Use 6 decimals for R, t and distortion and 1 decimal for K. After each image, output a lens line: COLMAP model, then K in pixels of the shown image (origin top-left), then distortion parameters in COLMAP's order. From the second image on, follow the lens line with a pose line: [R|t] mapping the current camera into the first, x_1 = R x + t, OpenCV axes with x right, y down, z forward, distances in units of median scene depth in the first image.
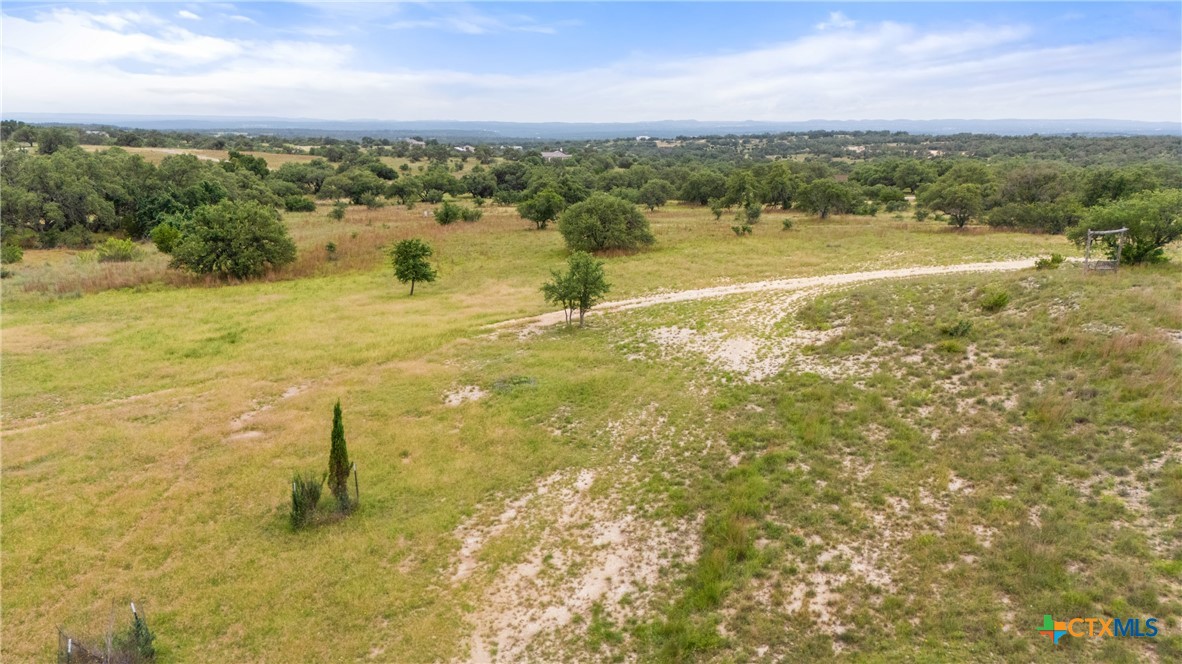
lens RADIAL K [[862.3, 0, 591.0], [0, 862.3, 332.0], [0, 0, 1]] dist [0.083391, -0.078471]
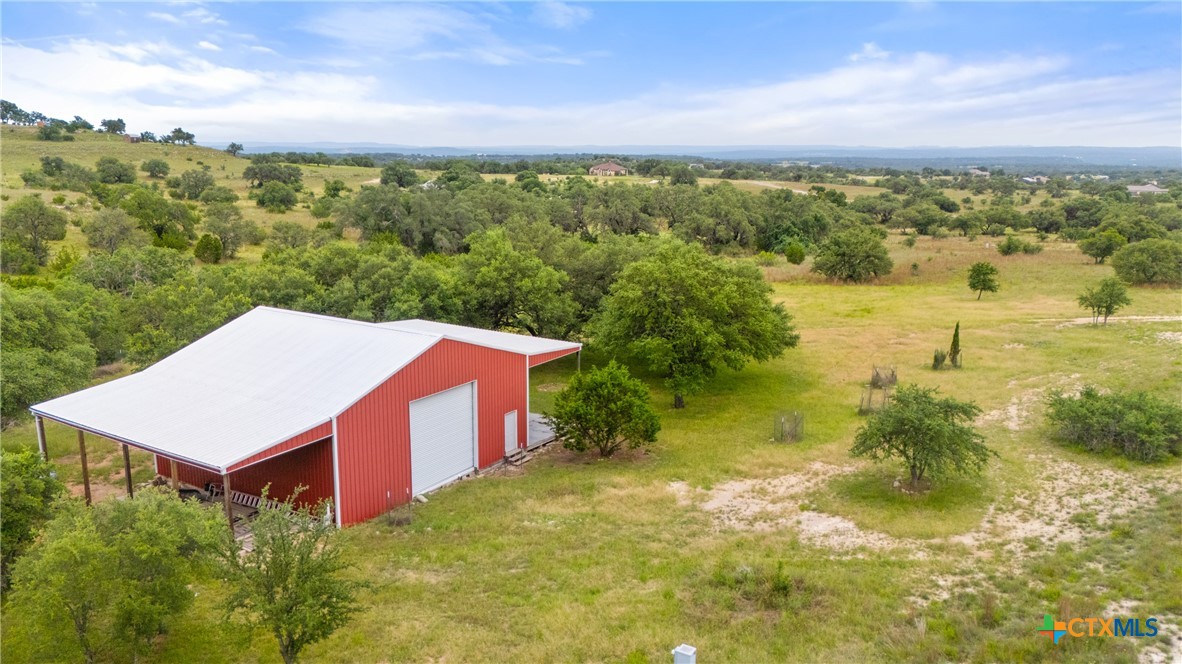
lens RADIAL K [[862.3, 0, 591.0], [0, 862.3, 332.0], [0, 0, 1]] dist [0.083391, -0.078471]
pose [[0.822947, 0.115040, -0.556349, 0.025032], [-0.131698, 0.991238, 0.010159, 0.025238], [0.552643, 0.064909, 0.830887, -0.179765]]
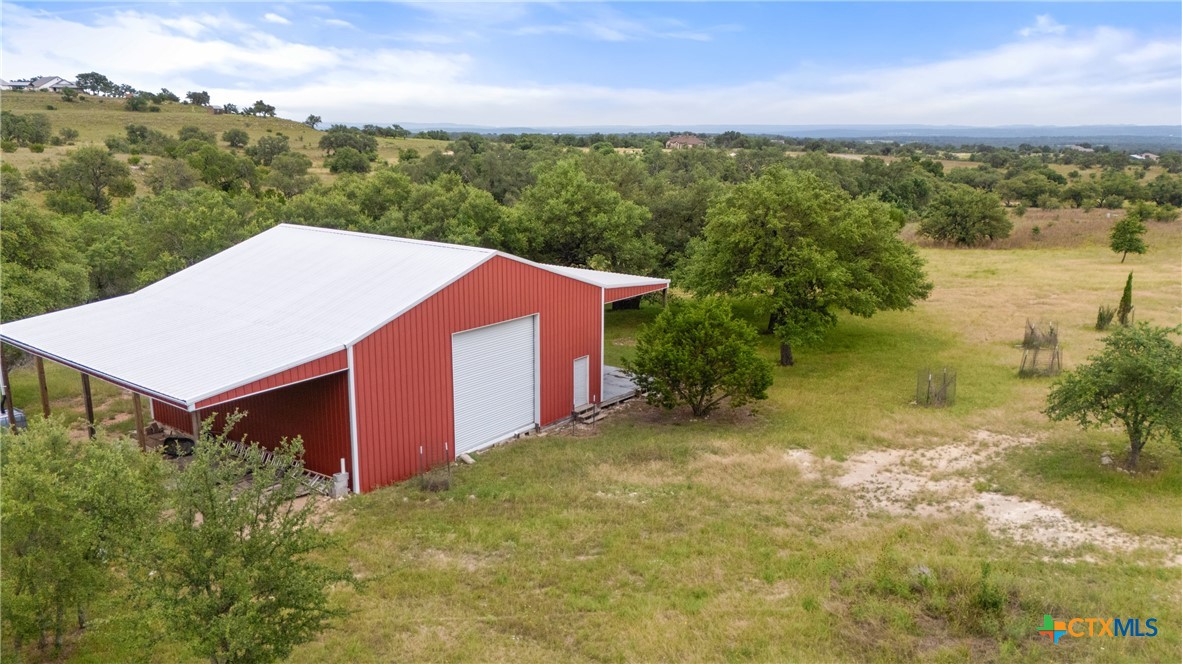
lens RADIAL K [[862.3, 0, 591.0], [0, 862.3, 332.0], [0, 0, 1]] dist [0.083391, -0.078471]
pose [[0.772046, 0.142367, -0.619416, 0.001484], [-0.147792, 0.988088, 0.042894, 0.035746], [0.618144, 0.058429, 0.783890, -0.148745]]
